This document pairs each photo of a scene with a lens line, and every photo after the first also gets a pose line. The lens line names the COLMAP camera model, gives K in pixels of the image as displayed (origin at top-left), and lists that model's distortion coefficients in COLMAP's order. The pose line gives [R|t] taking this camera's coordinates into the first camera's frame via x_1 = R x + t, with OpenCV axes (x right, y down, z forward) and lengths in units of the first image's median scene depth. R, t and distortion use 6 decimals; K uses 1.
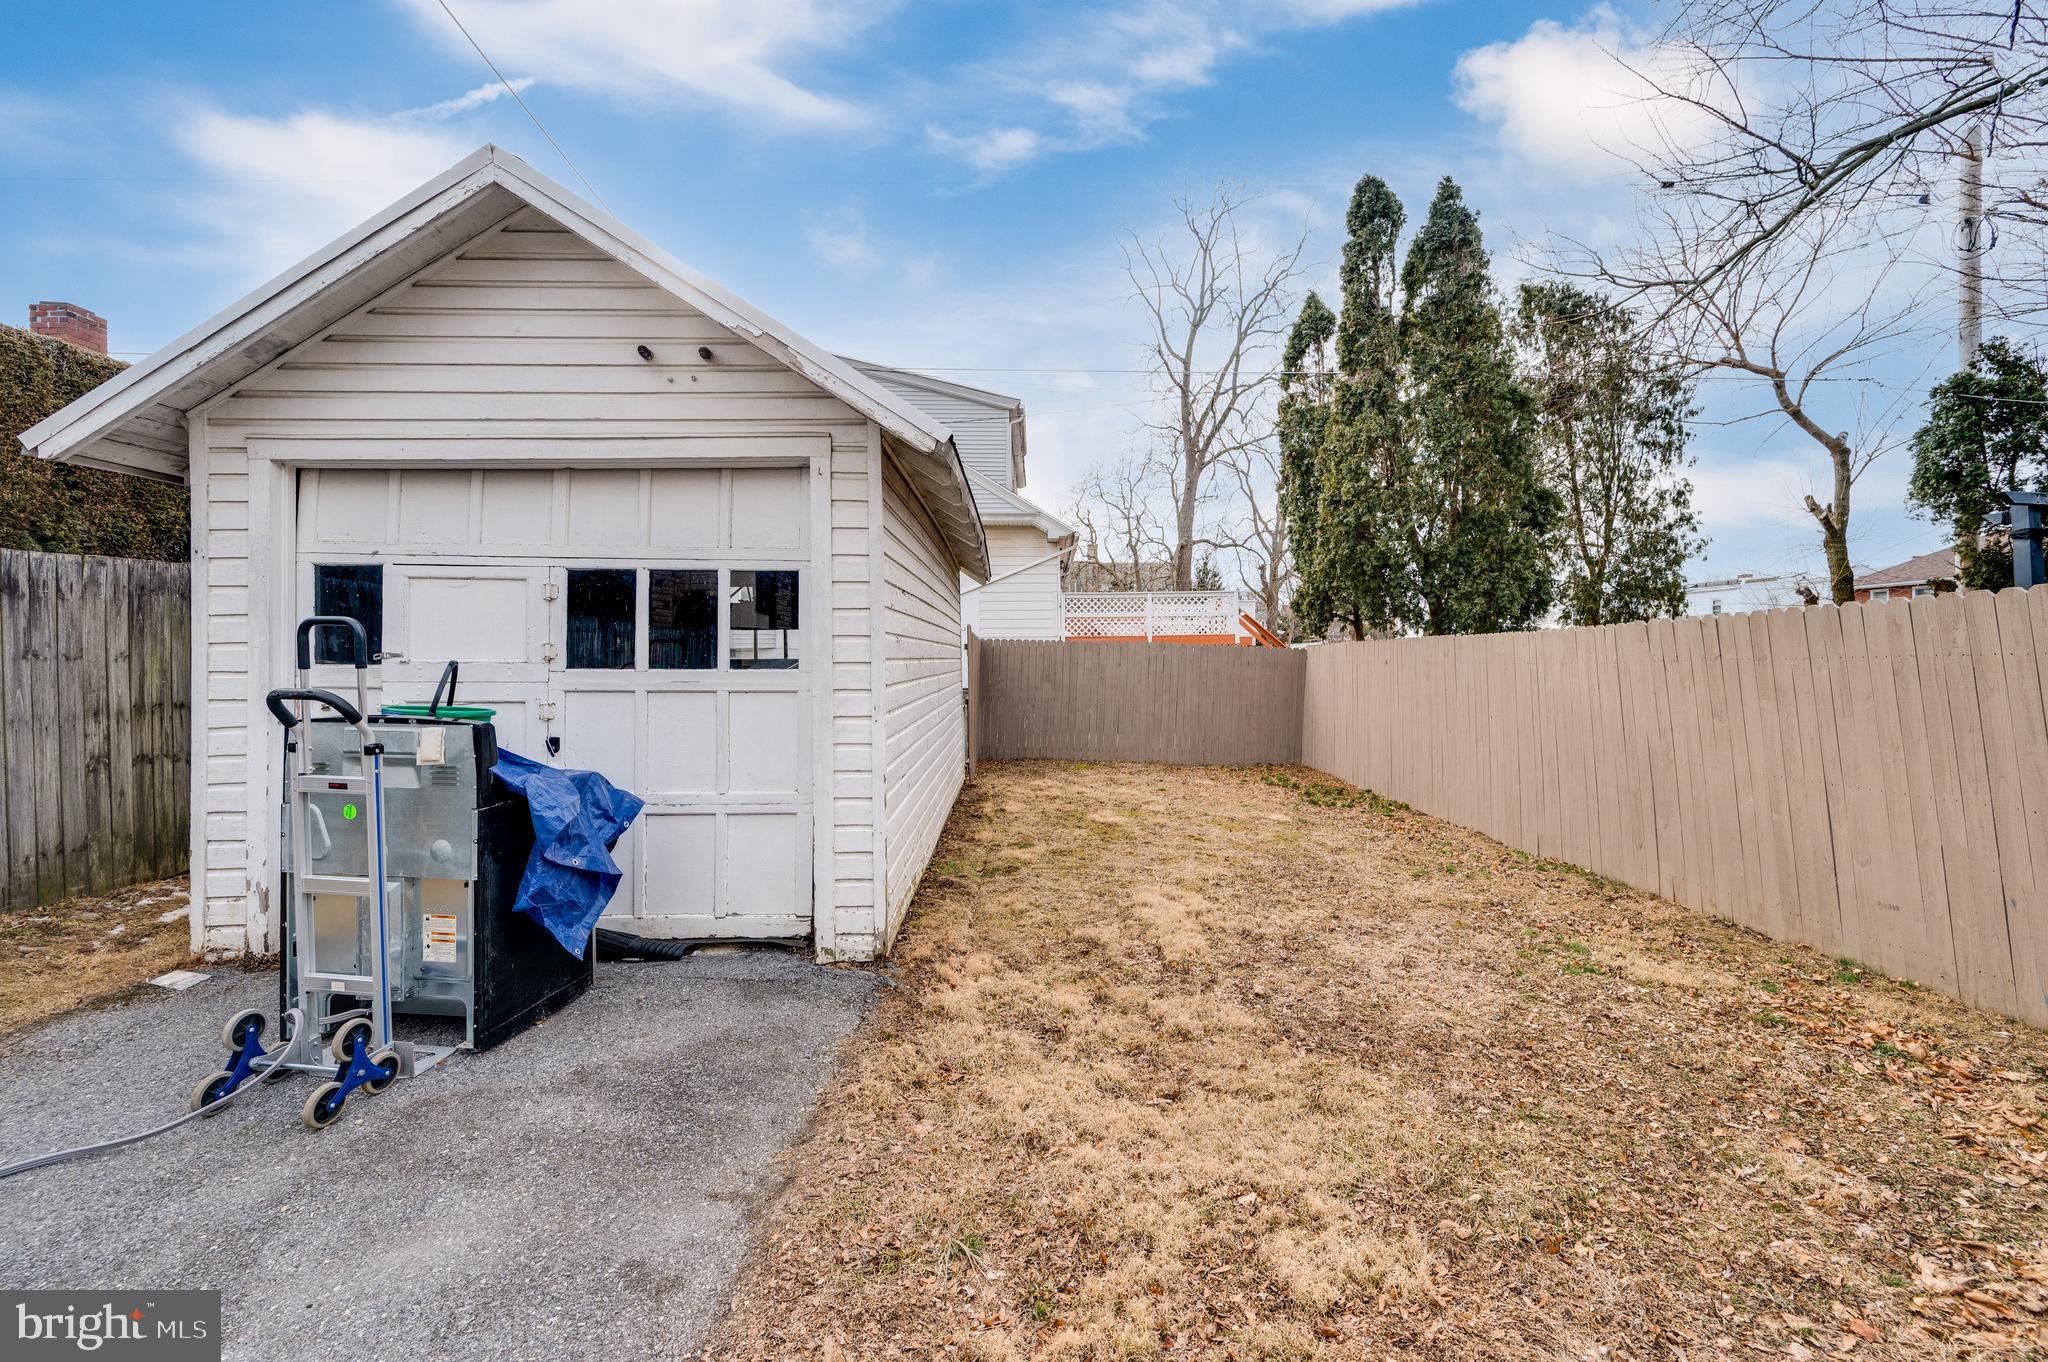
lens RADIAL K [[819.6, 0, 1034.7], [0, 819.6, 680.9], [0, 0, 1]] dist [-0.001508, -0.000133]
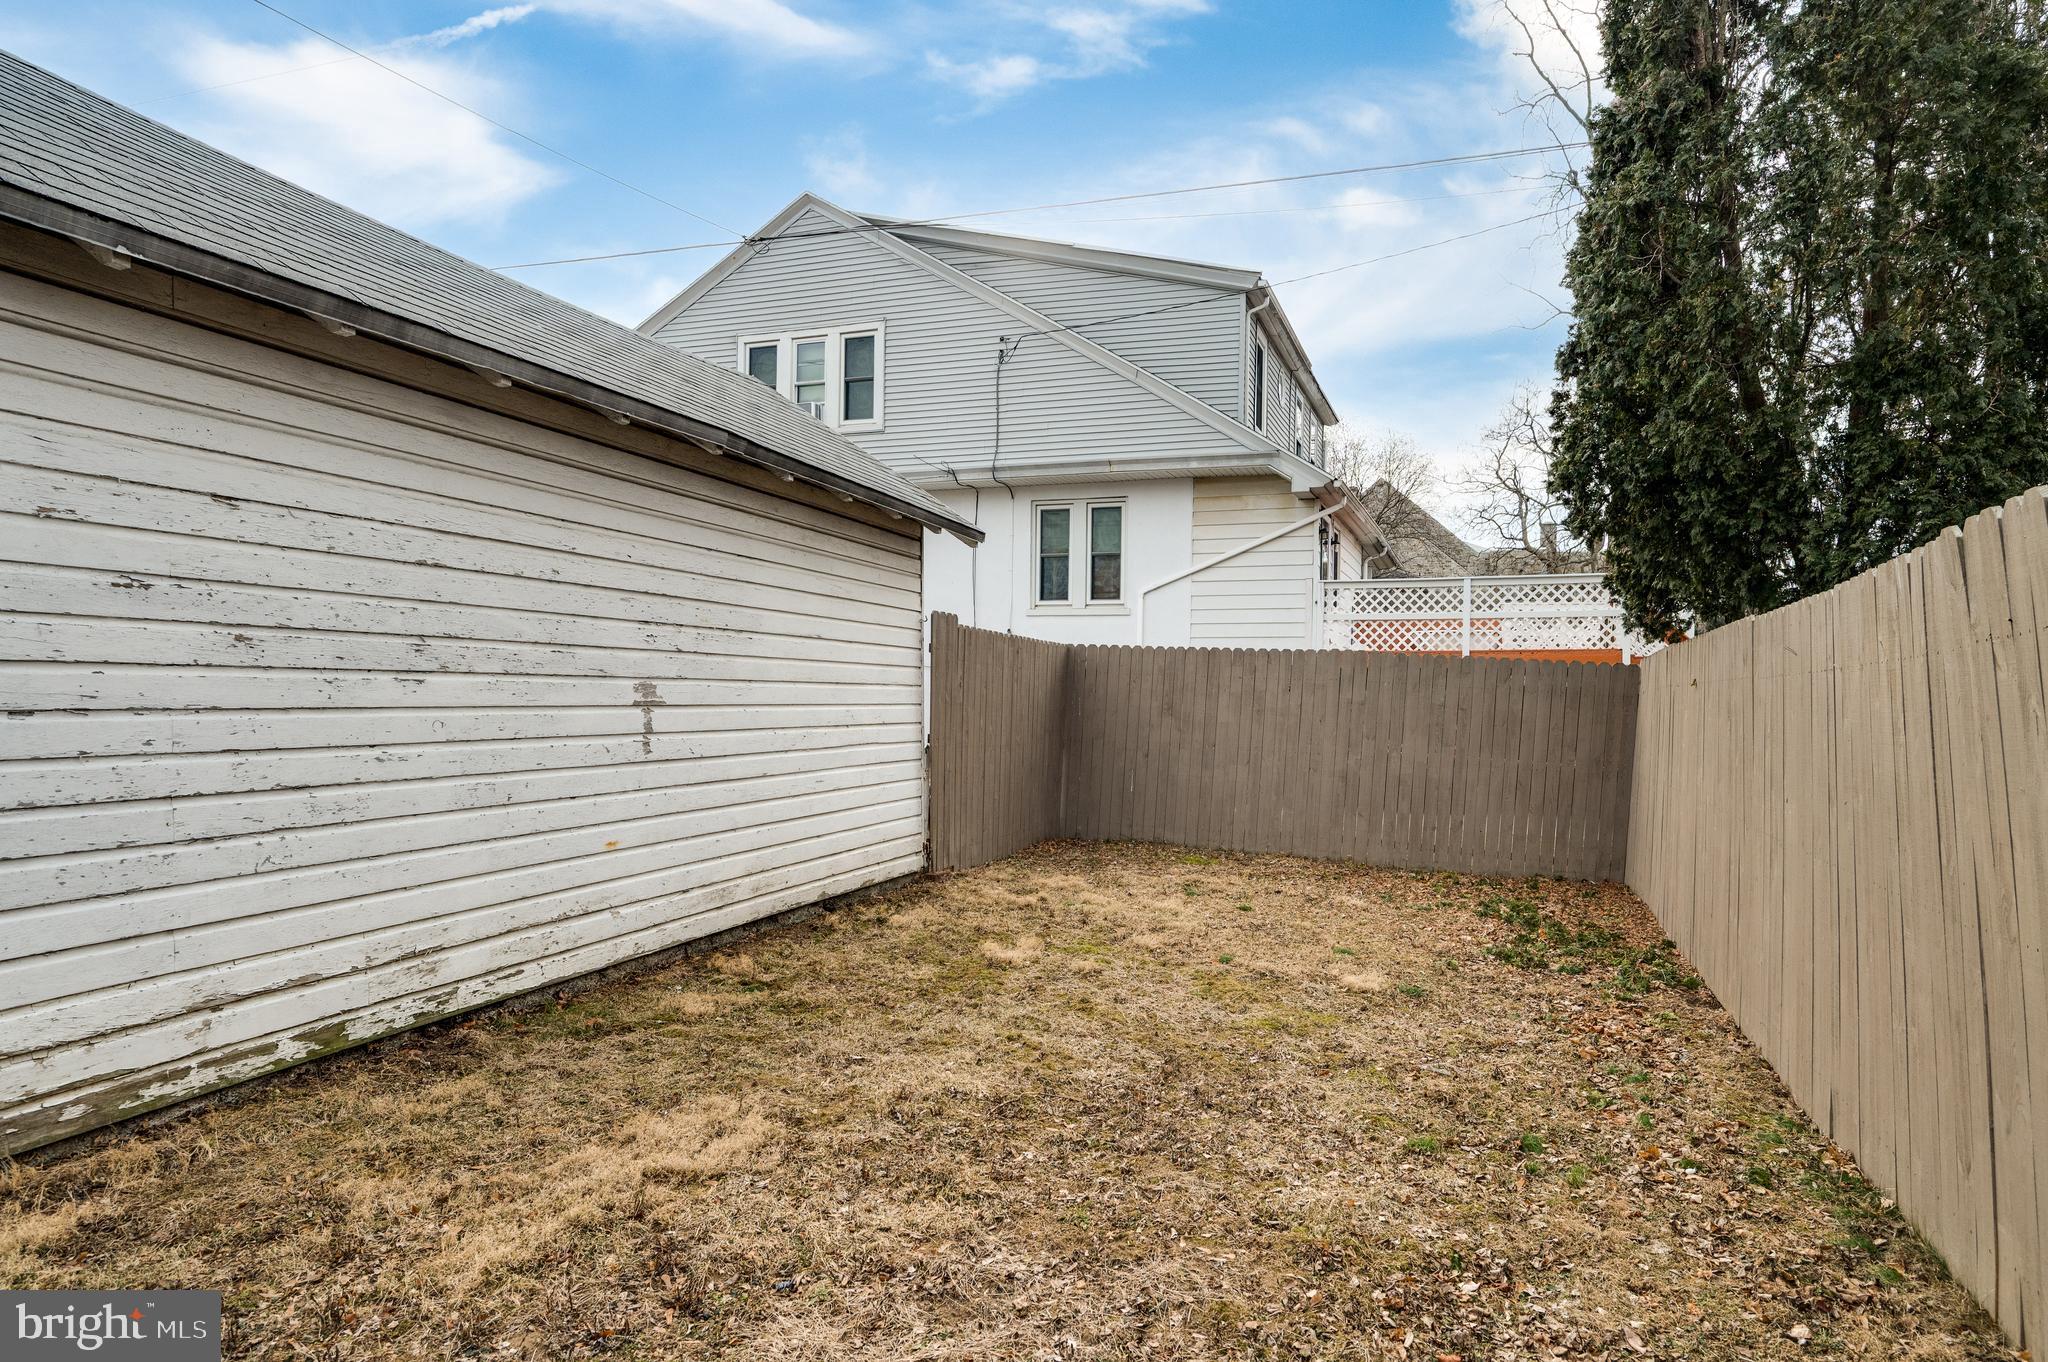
lens RADIAL K [[1172.1, 0, 1027.2], [0, 1172.1, 743.5], [0, 0, 1]] dist [-0.000848, -0.000124]
pose [[0.943078, 0.032583, -0.330973, 0.264322], [-0.027414, 0.999419, 0.020273, 0.008799], [0.331441, -0.010045, 0.943423, 0.196768]]
